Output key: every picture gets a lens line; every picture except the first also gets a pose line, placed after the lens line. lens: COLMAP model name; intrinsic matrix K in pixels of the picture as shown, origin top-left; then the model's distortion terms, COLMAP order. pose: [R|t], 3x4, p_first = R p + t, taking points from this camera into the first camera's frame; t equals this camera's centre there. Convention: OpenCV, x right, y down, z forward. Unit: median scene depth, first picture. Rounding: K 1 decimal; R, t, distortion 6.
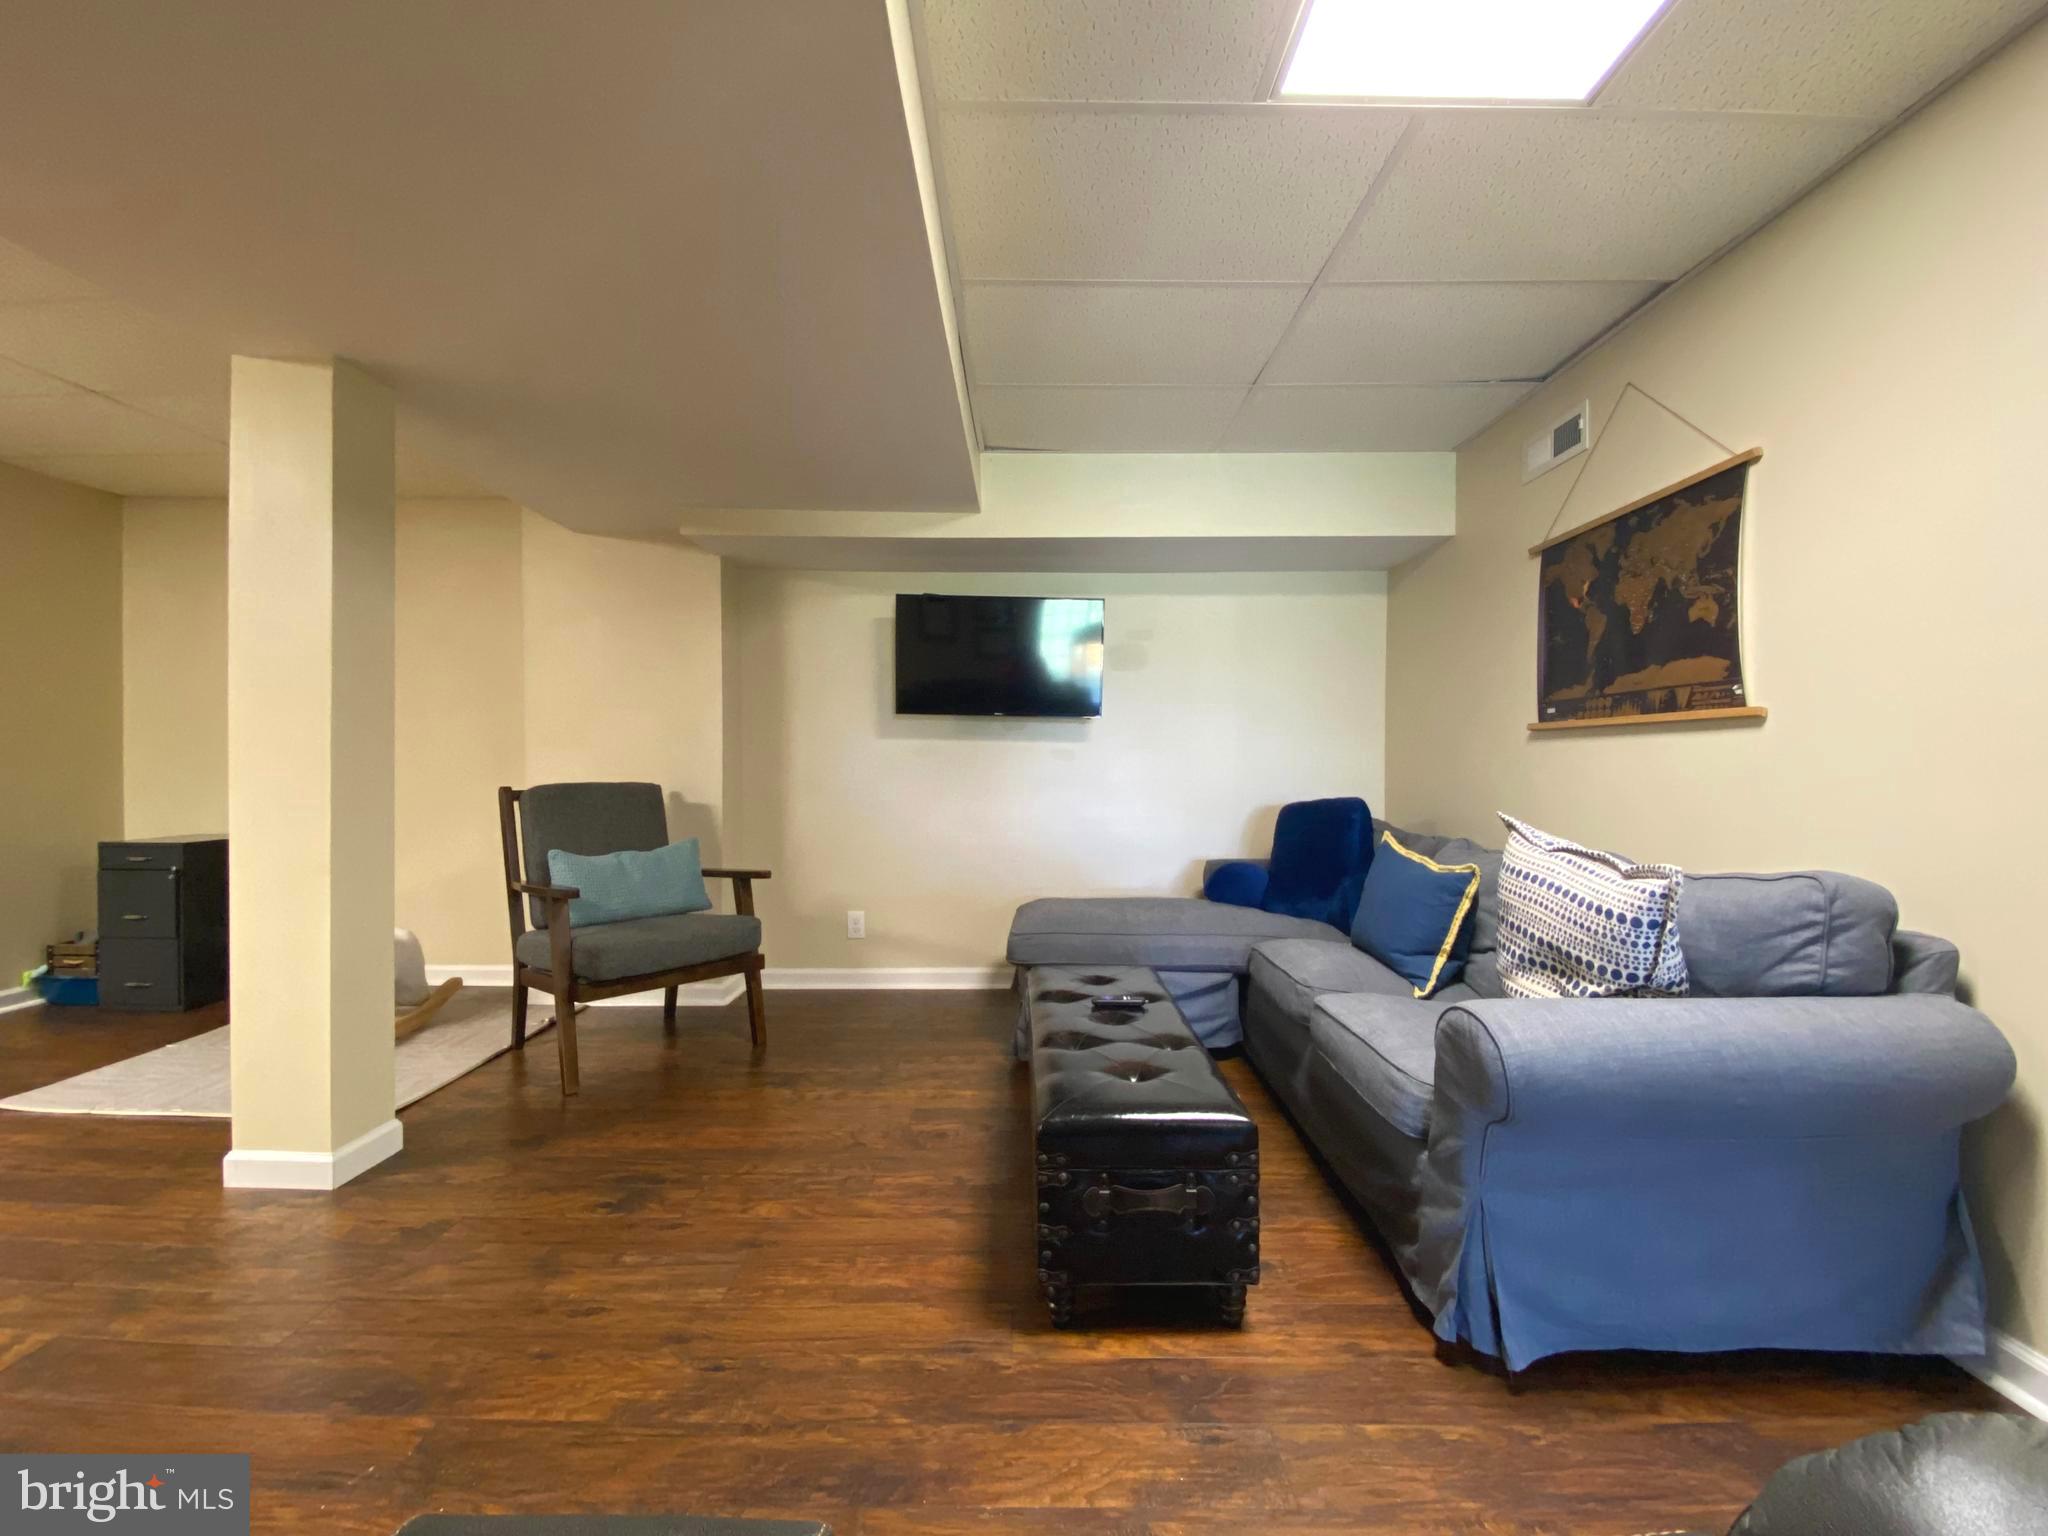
lens RADIAL K [[893.3, 0, 1025.2], [0, 893.3, 762.6], [0, 0, 1]] dist [0.022723, -0.023849]
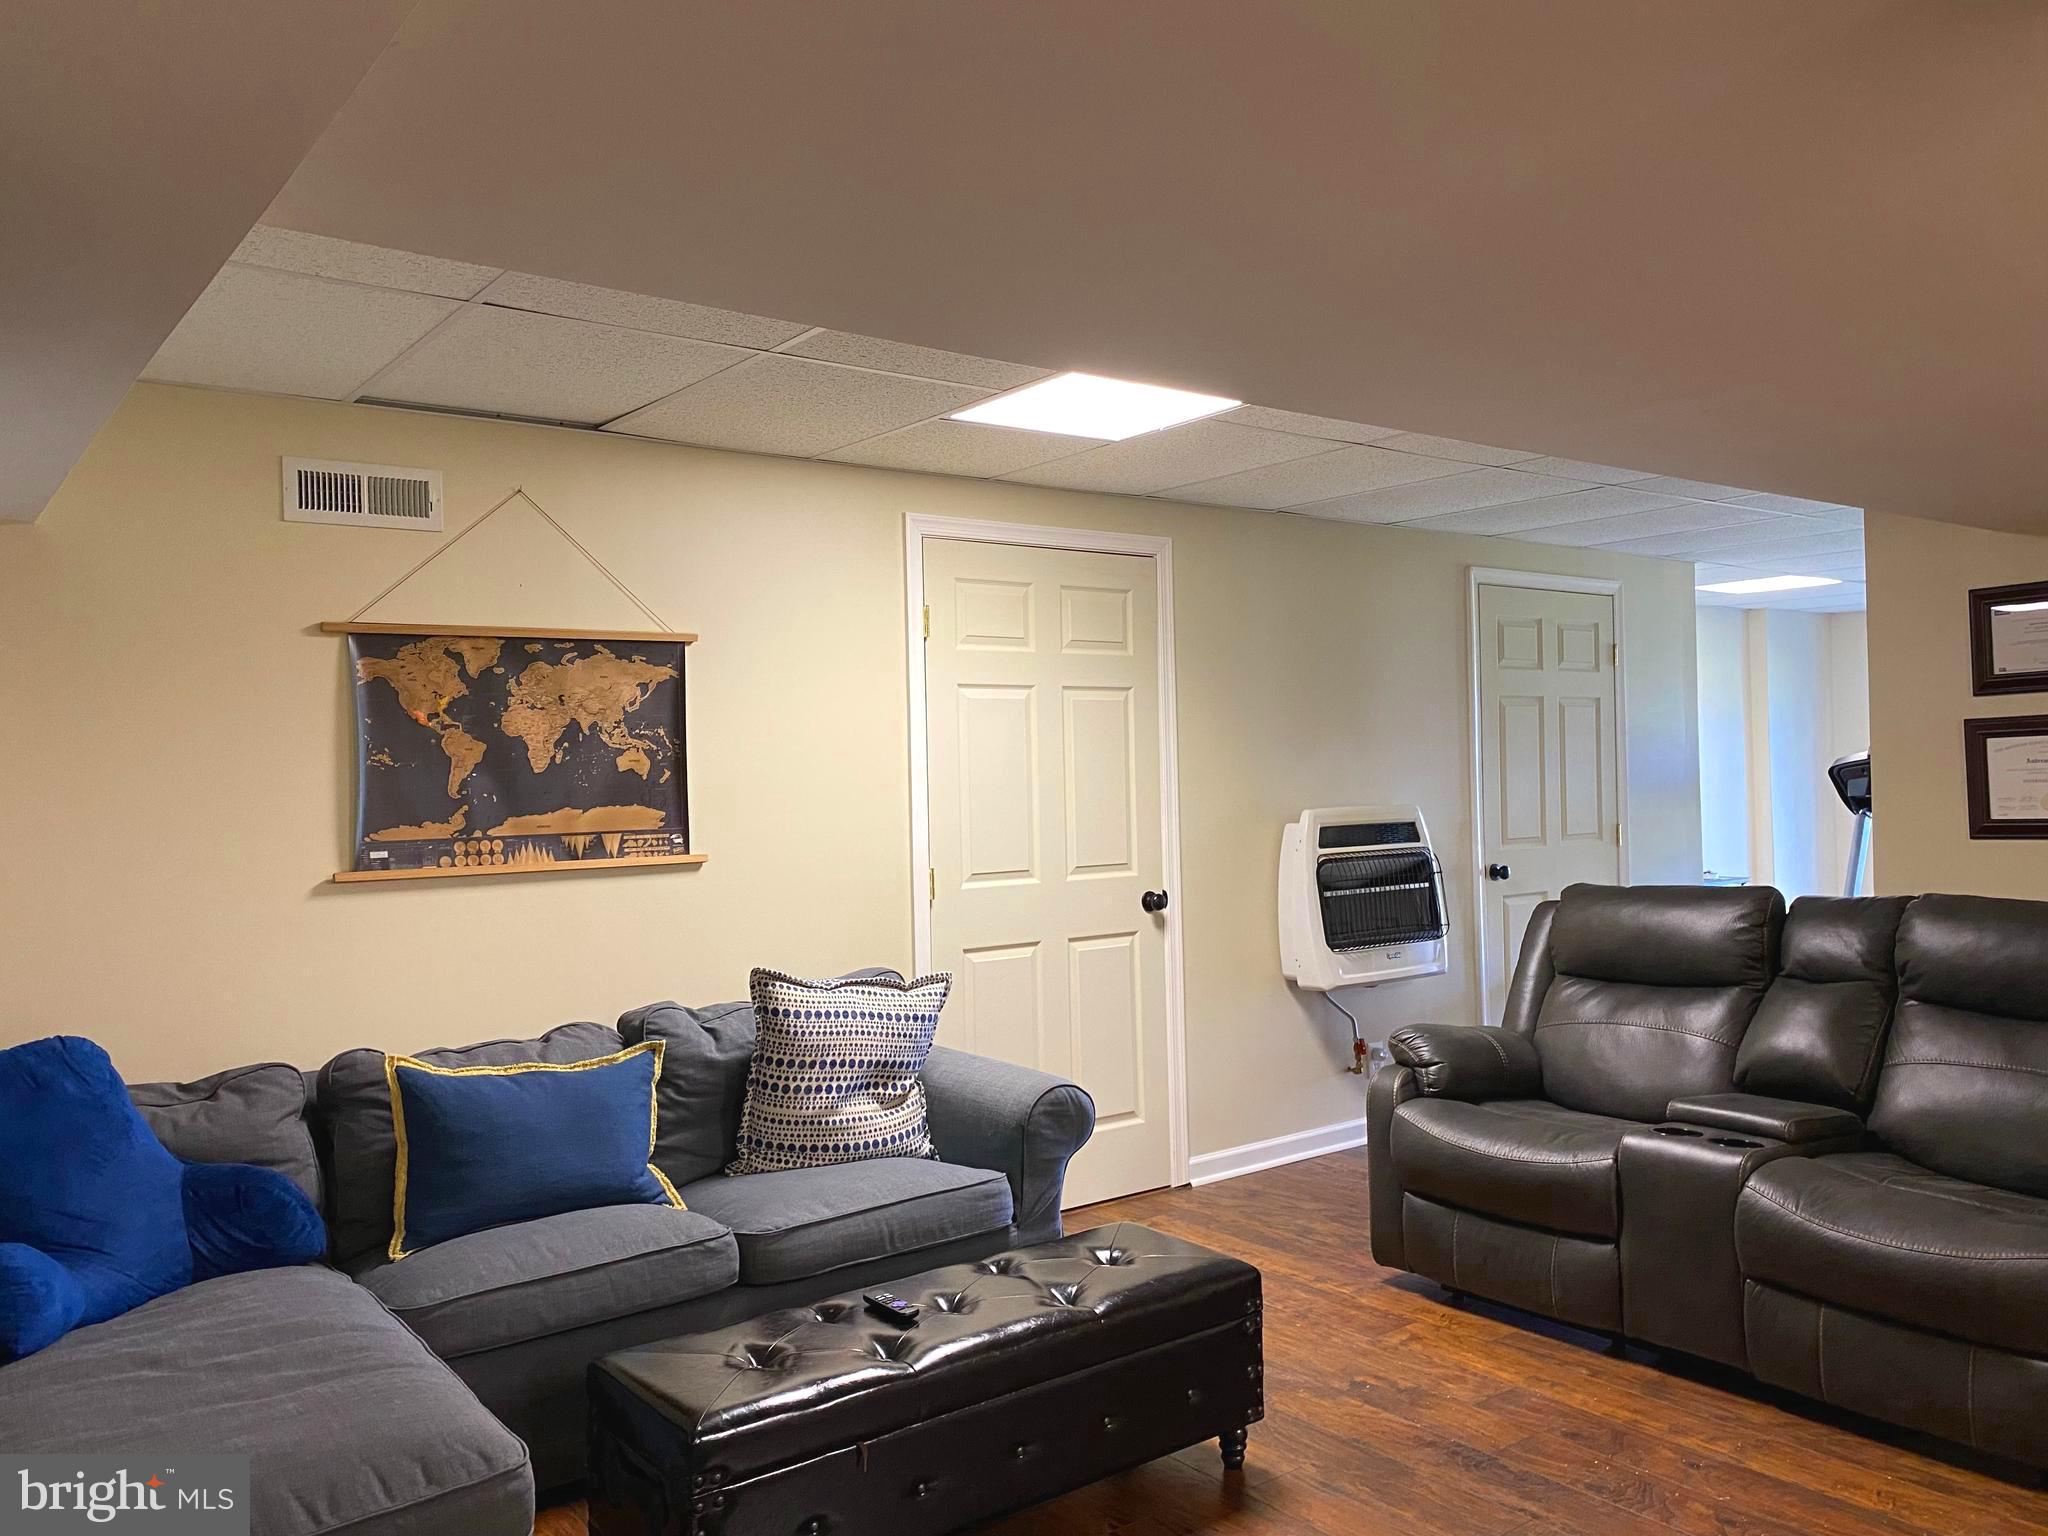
lens RADIAL K [[1559.8, 0, 1024.0], [0, 1559.8, 768.0], [0, 0, 1]] dist [0.079705, -0.115277]
pose [[-0.609048, 0.016897, 0.792954, -0.941340], [0.022166, 0.999745, -0.004278, -0.138270], [-0.792824, 0.014972, -0.609267, 1.682298]]
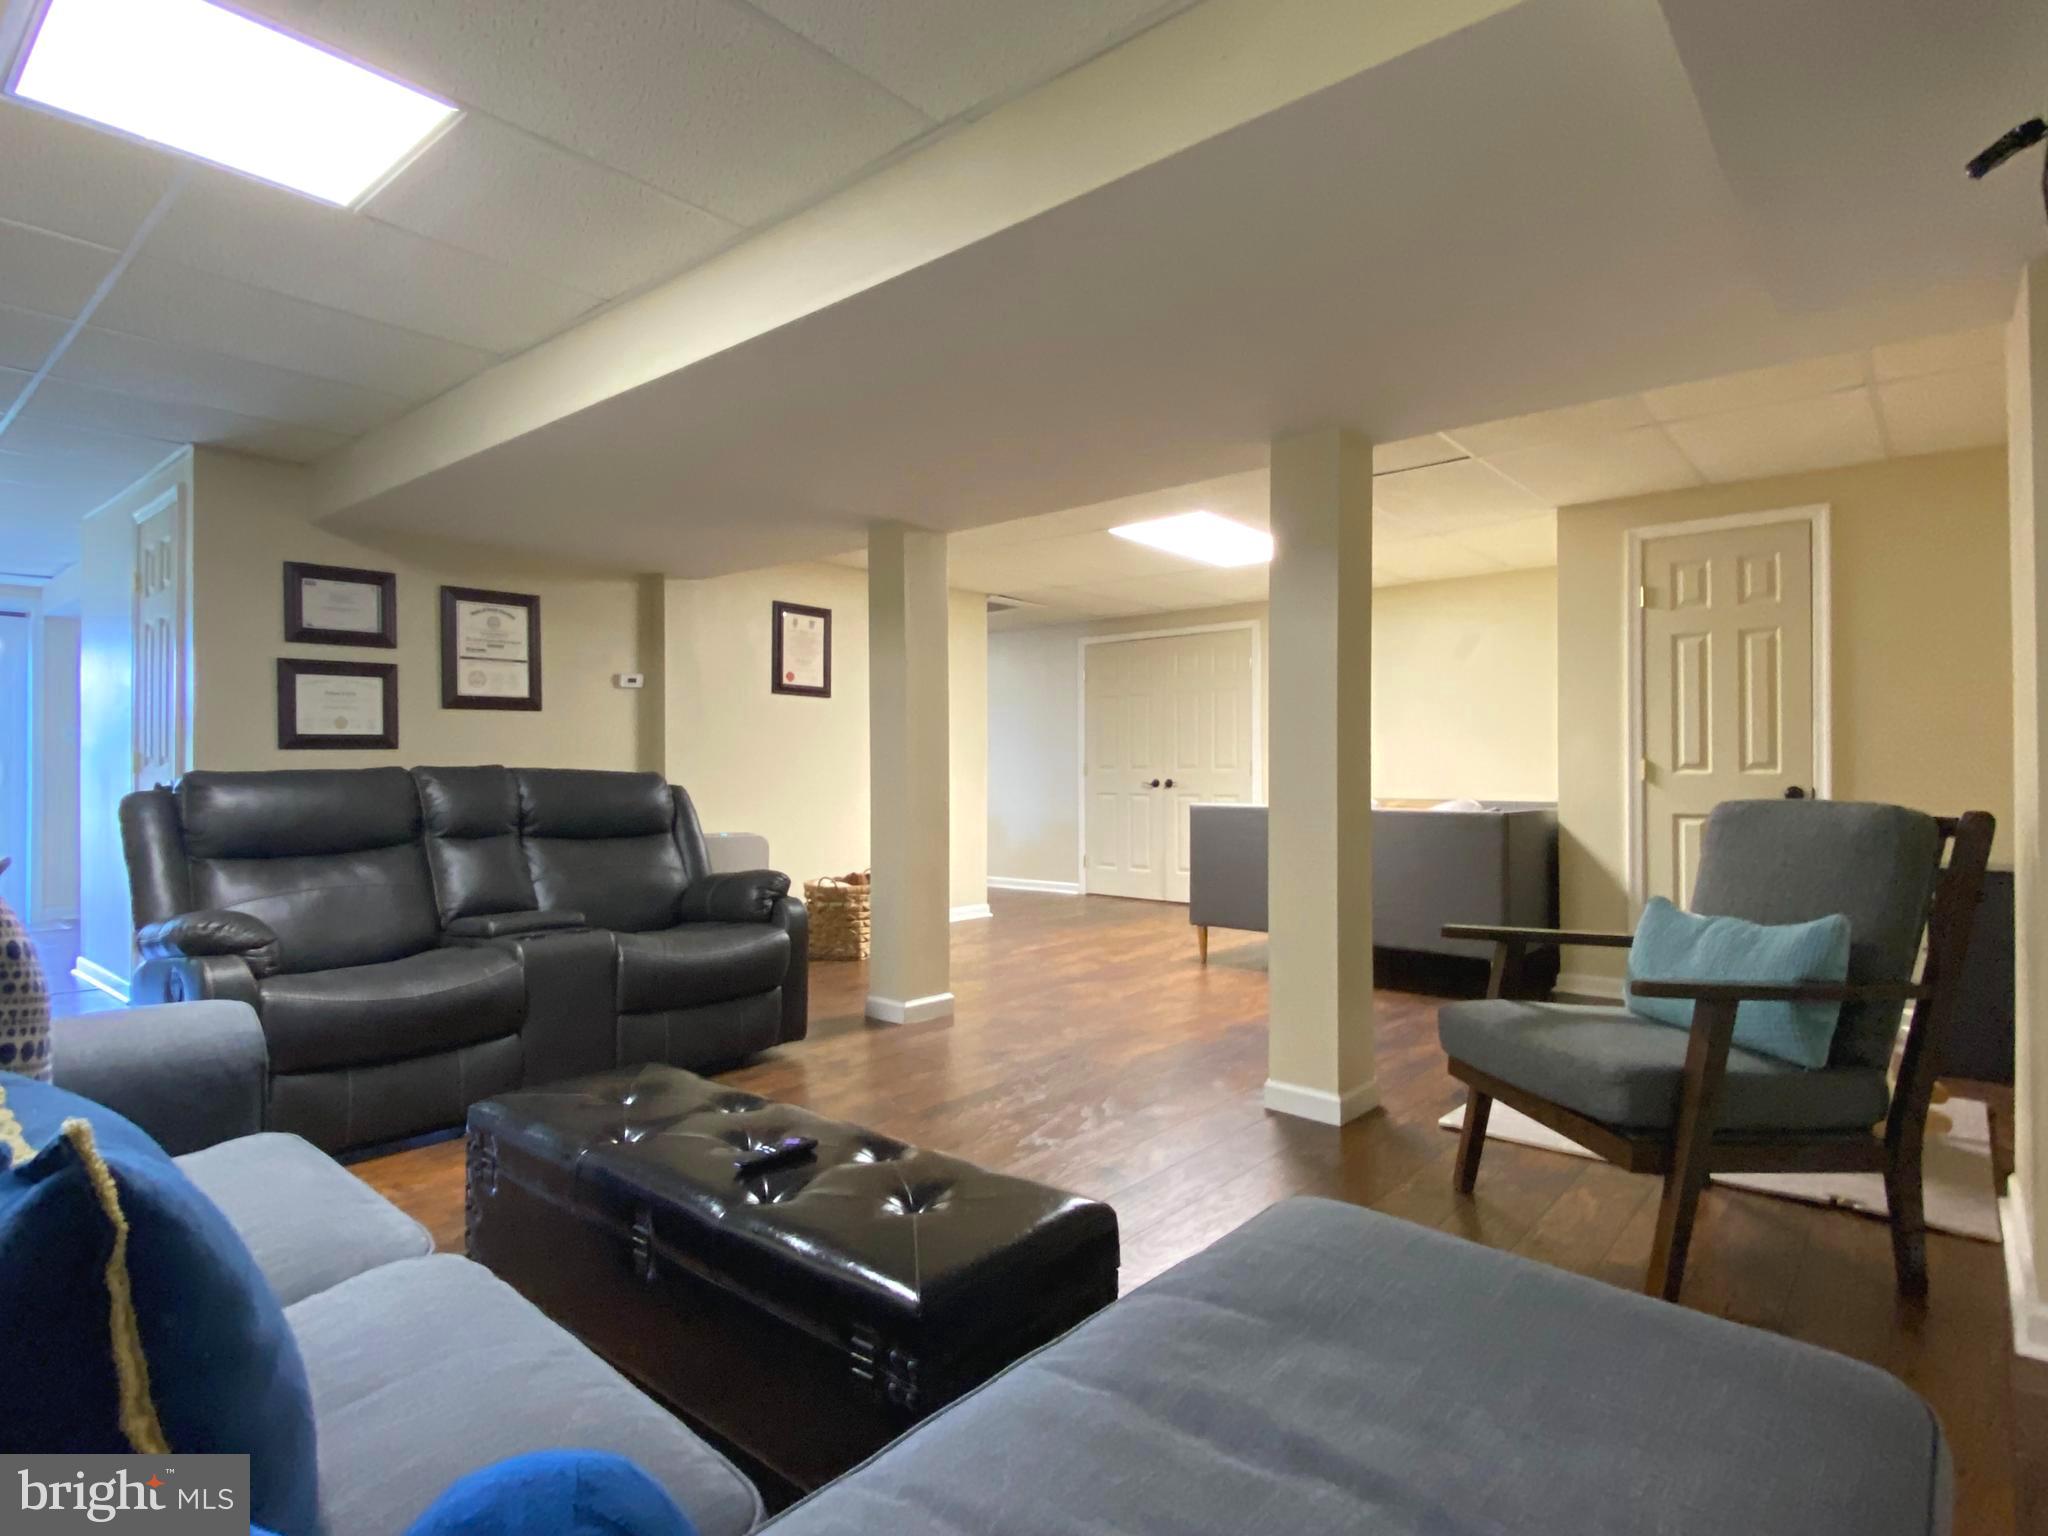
lens RADIAL K [[1087.1, 0, 1019.5], [0, 1087.1, 760.6], [0, 0, 1]] dist [0.041705, -0.040195]
pose [[-0.651737, -0.012154, -0.758348, 0.583878], [-0.002879, 0.999904, -0.013551, 0.018043], [0.758440, -0.006648, -0.651709, 1.642389]]
